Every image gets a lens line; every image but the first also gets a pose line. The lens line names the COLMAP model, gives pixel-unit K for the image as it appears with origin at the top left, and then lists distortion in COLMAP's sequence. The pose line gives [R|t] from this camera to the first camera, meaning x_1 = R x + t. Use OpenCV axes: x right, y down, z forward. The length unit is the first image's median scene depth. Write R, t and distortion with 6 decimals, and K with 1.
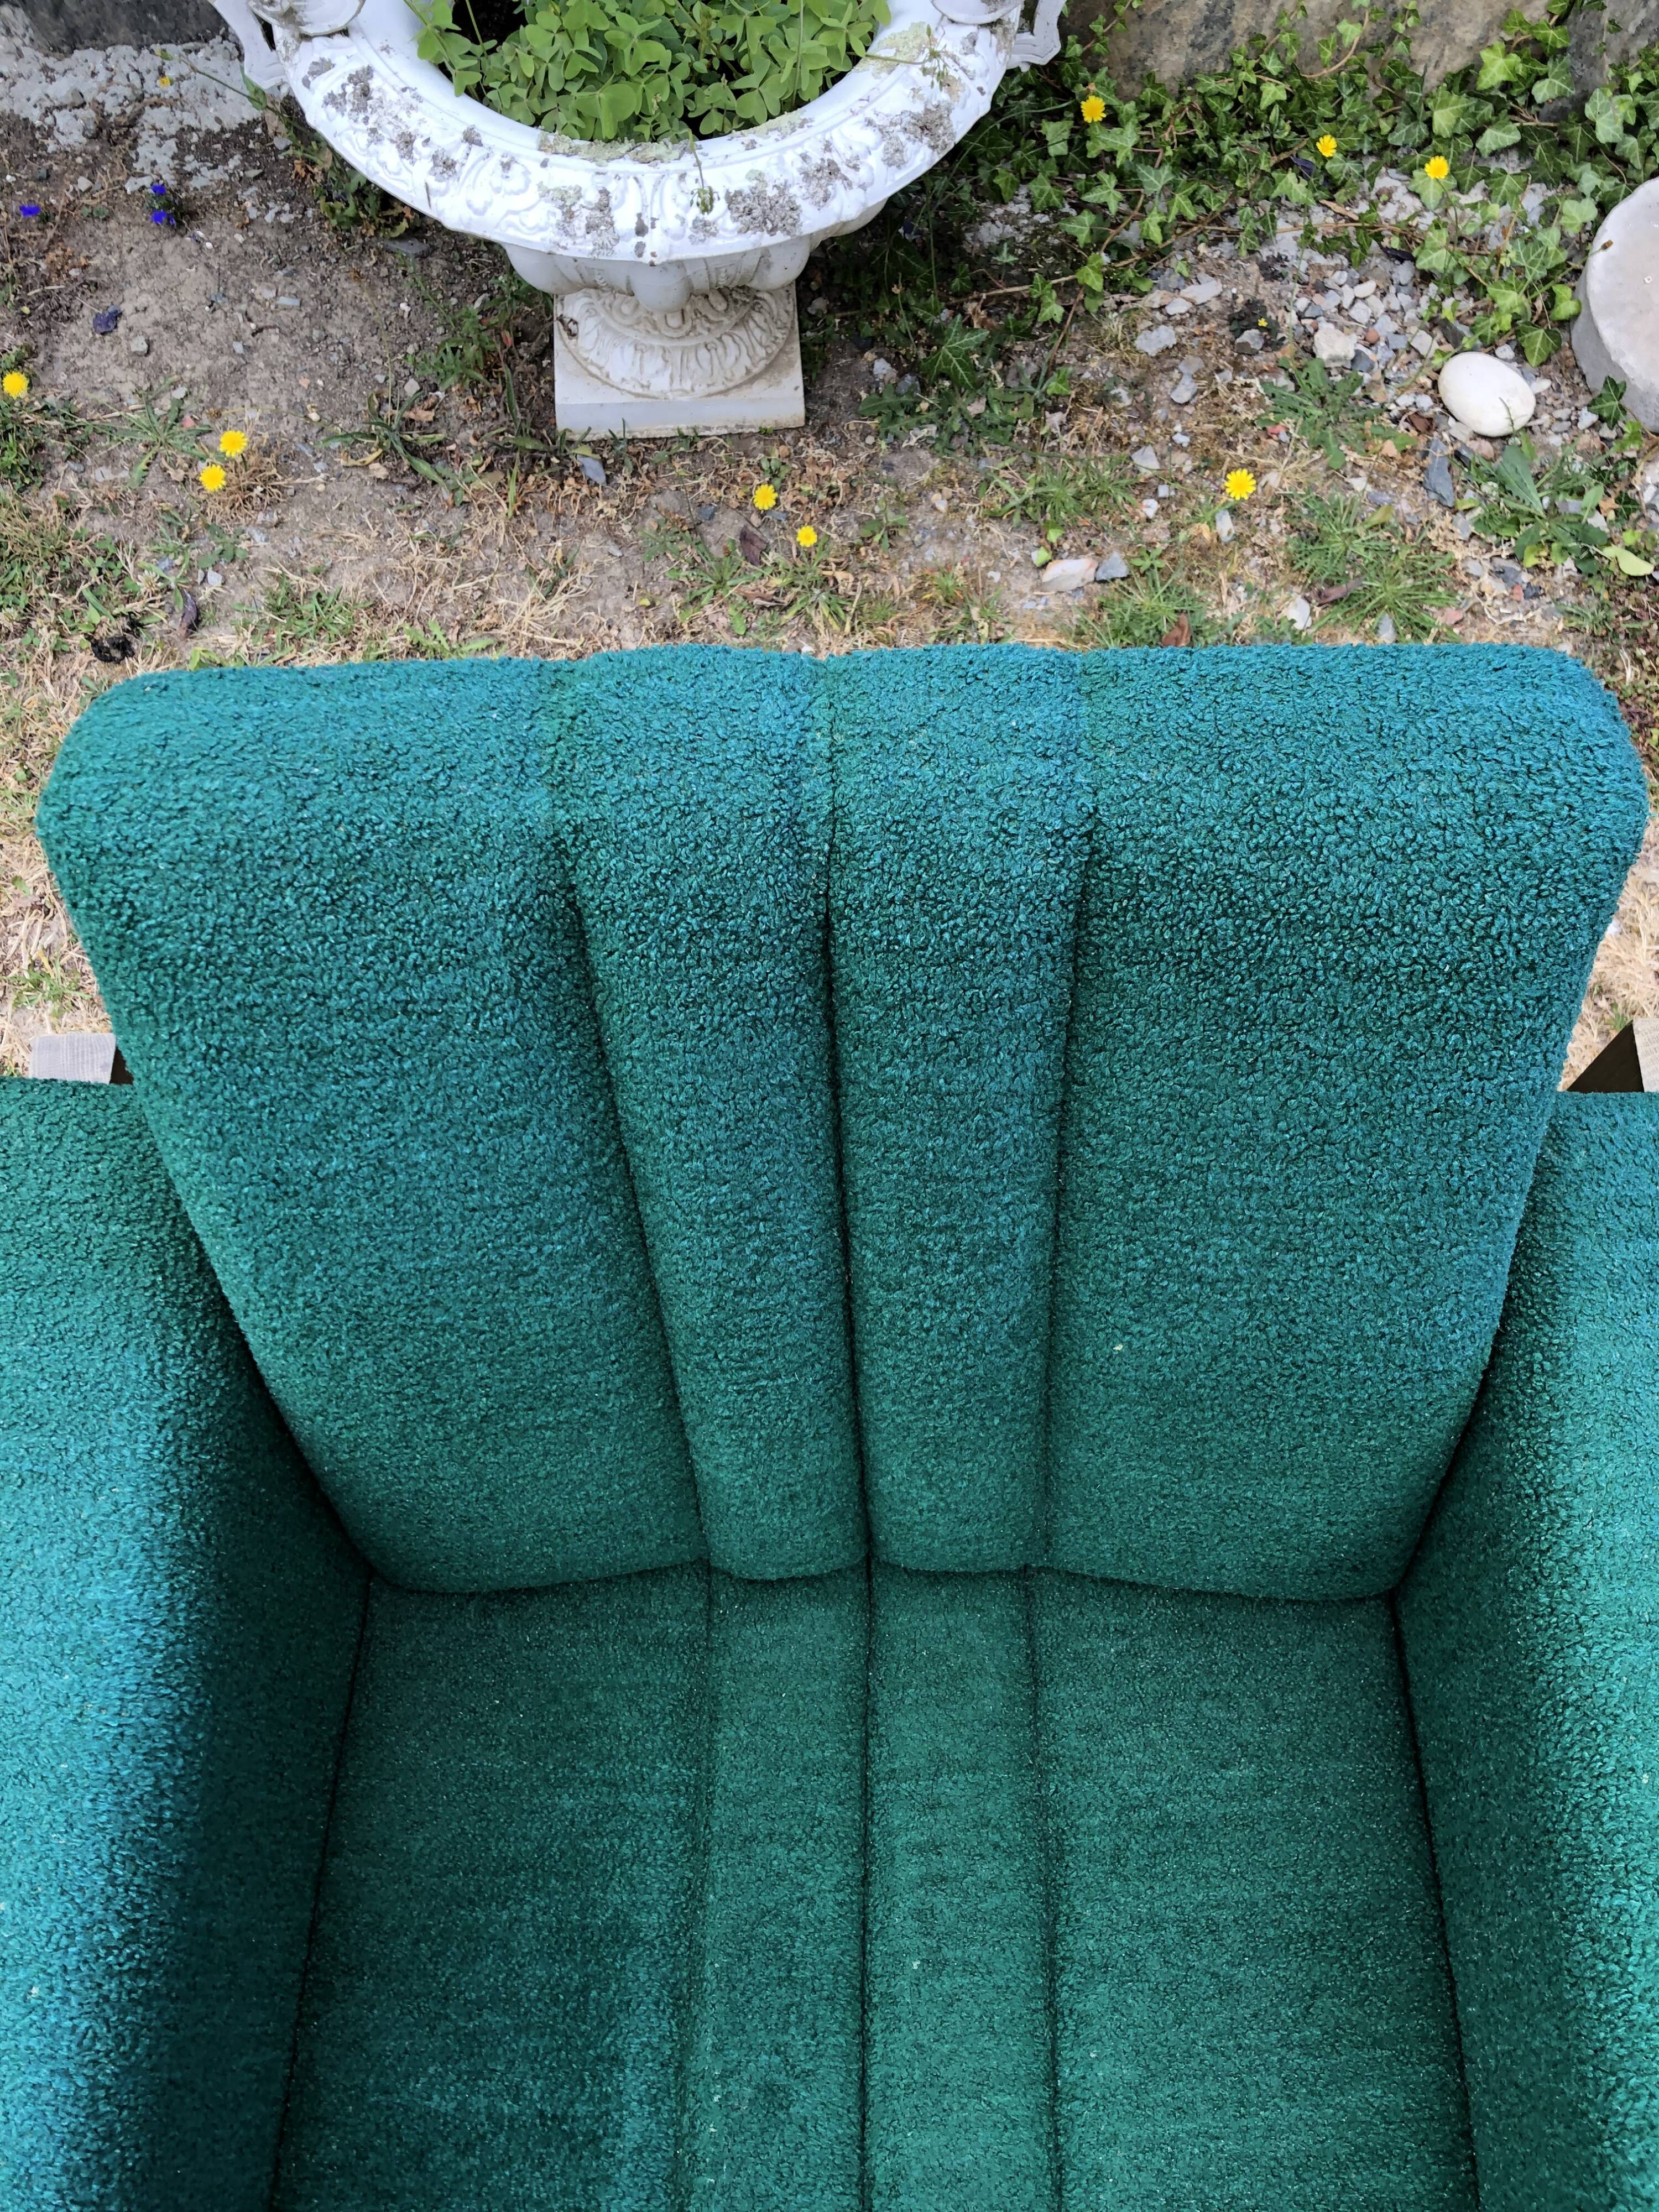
lens RADIAL K [[1810.9, 0, 833.1], [0, 1810.9, 1112.0], [0, 0, 1]] dist [0.014045, 0.003853]
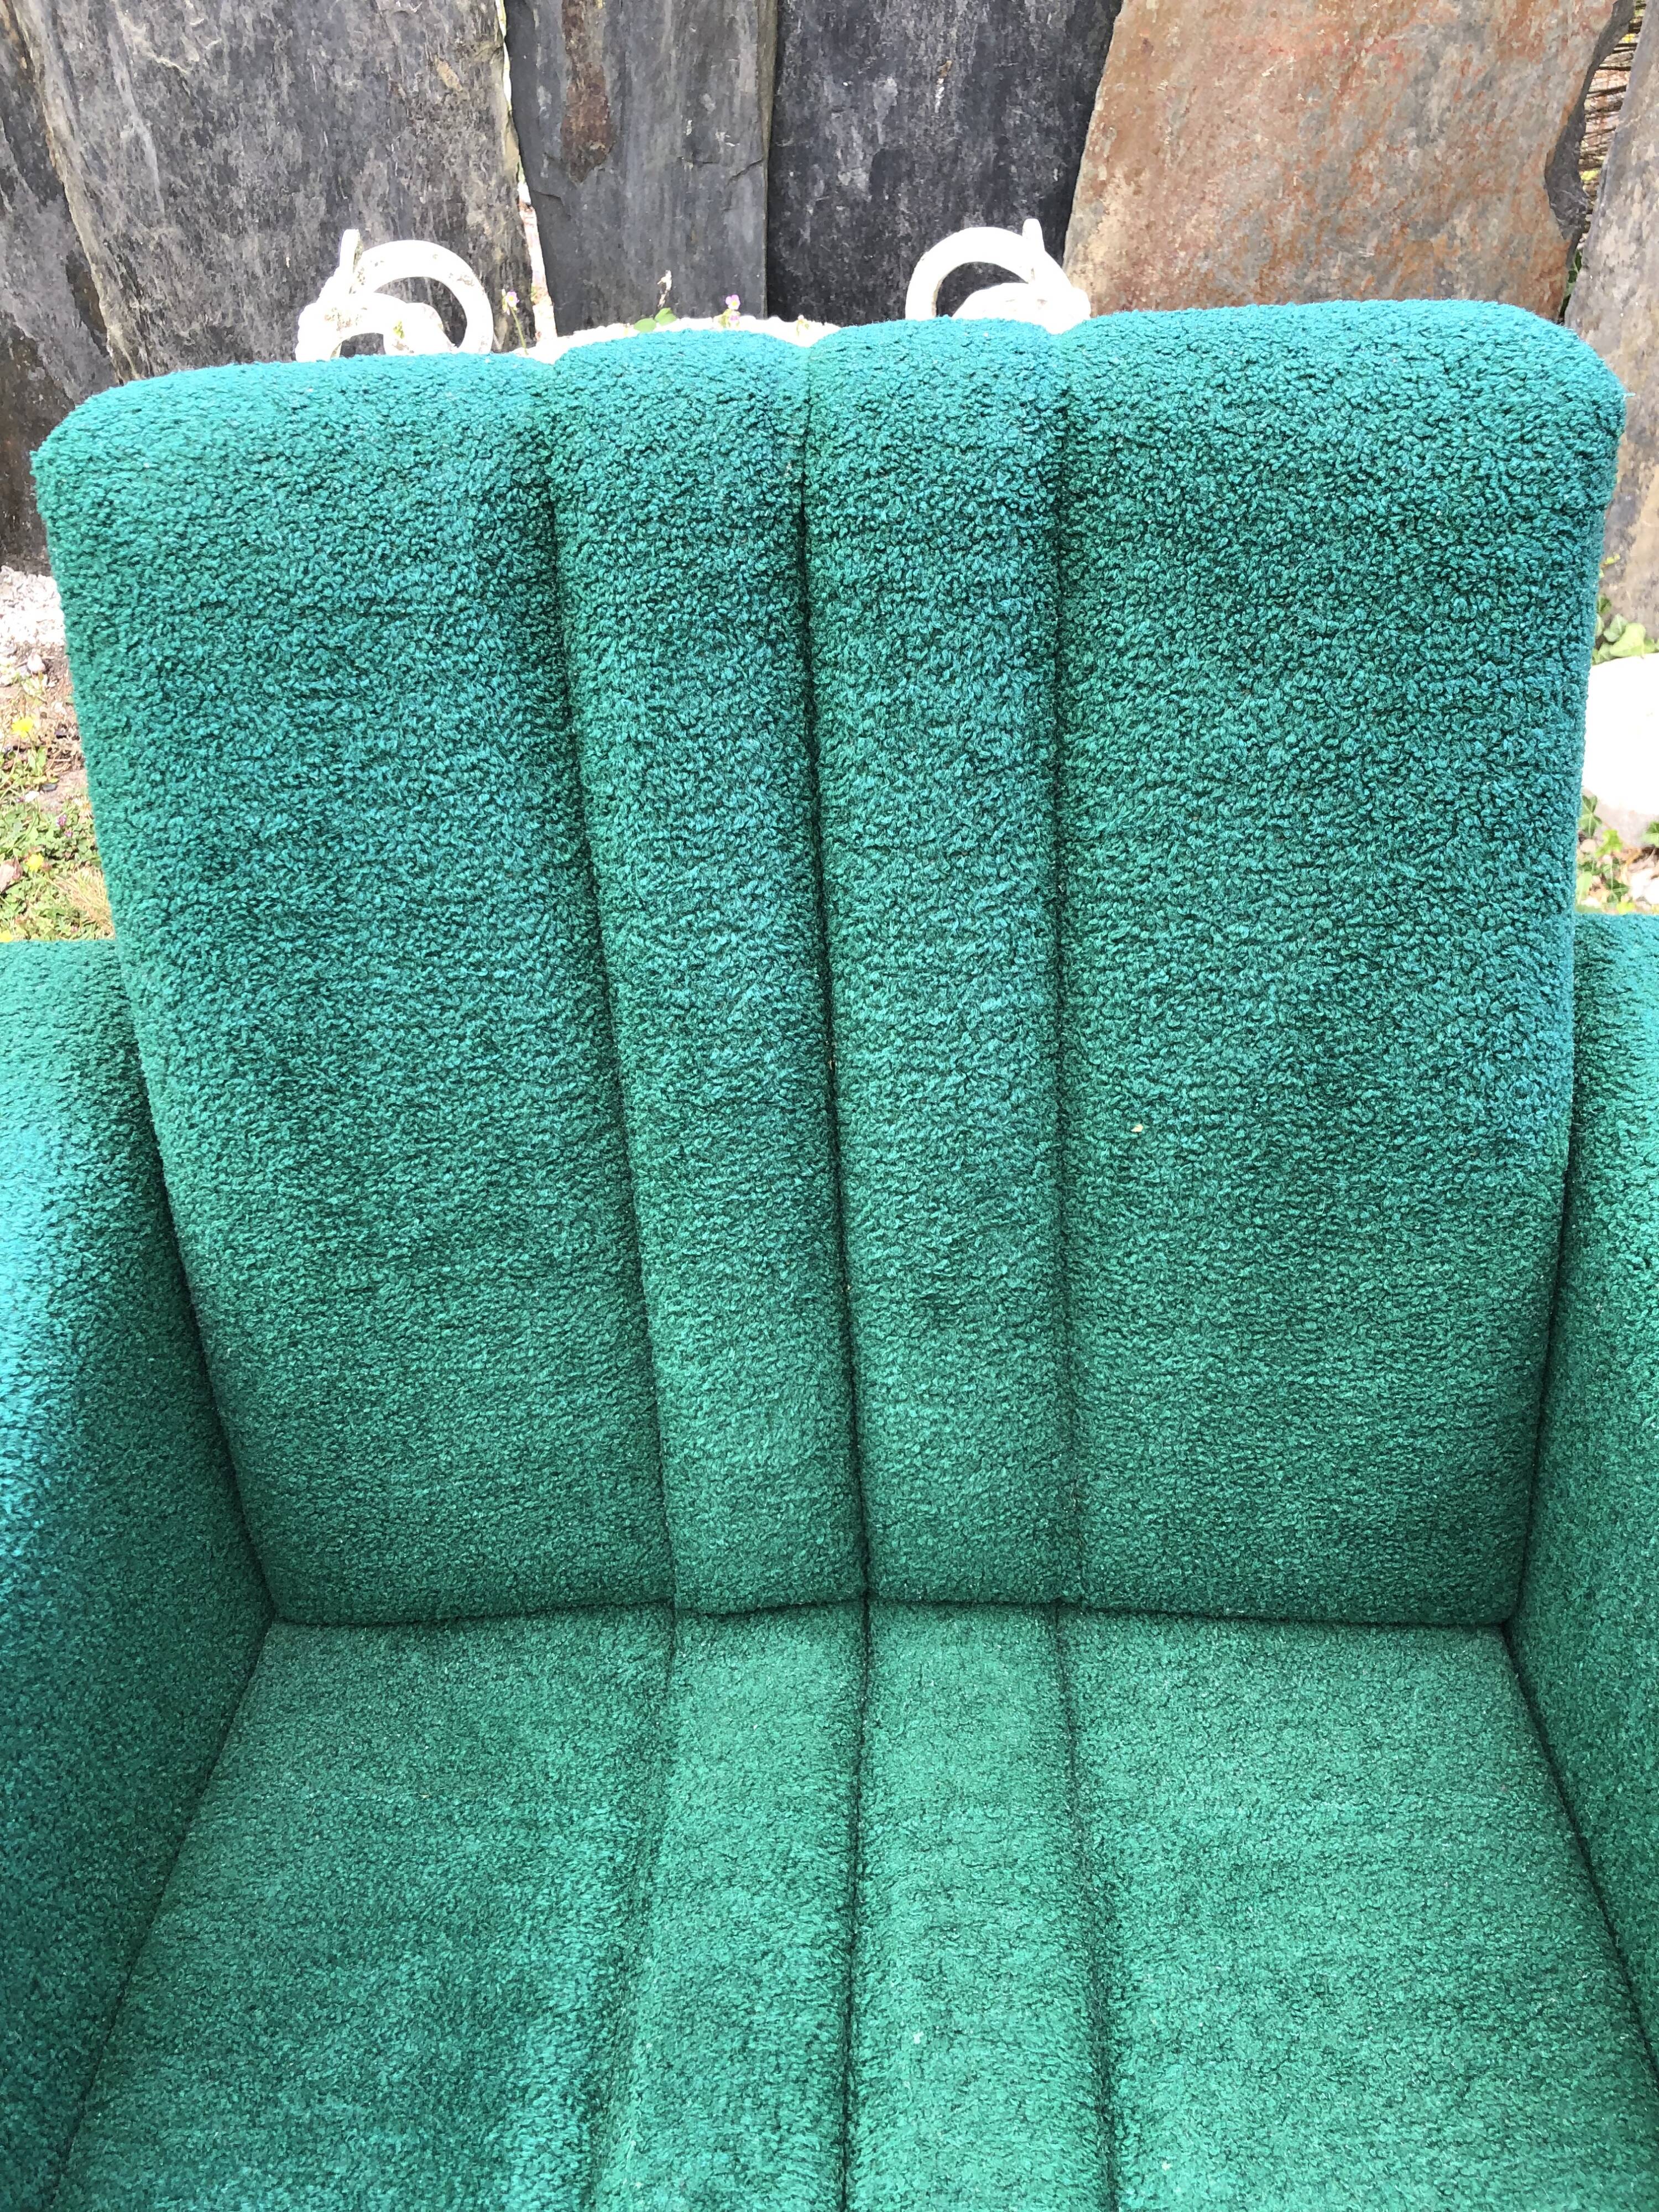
lens RADIAL K [[1810.9, 0, 827.2], [0, 1810.9, 1104.5], [0, 0, 1]] dist [0.014045, 0.003853]
pose [[0.999470, 0.003297, -0.032400, 0.041613], [-0.016571, 0.907940, -0.418773, 0.575673], [0.028036, 0.419088, 0.907513, 0.227247]]
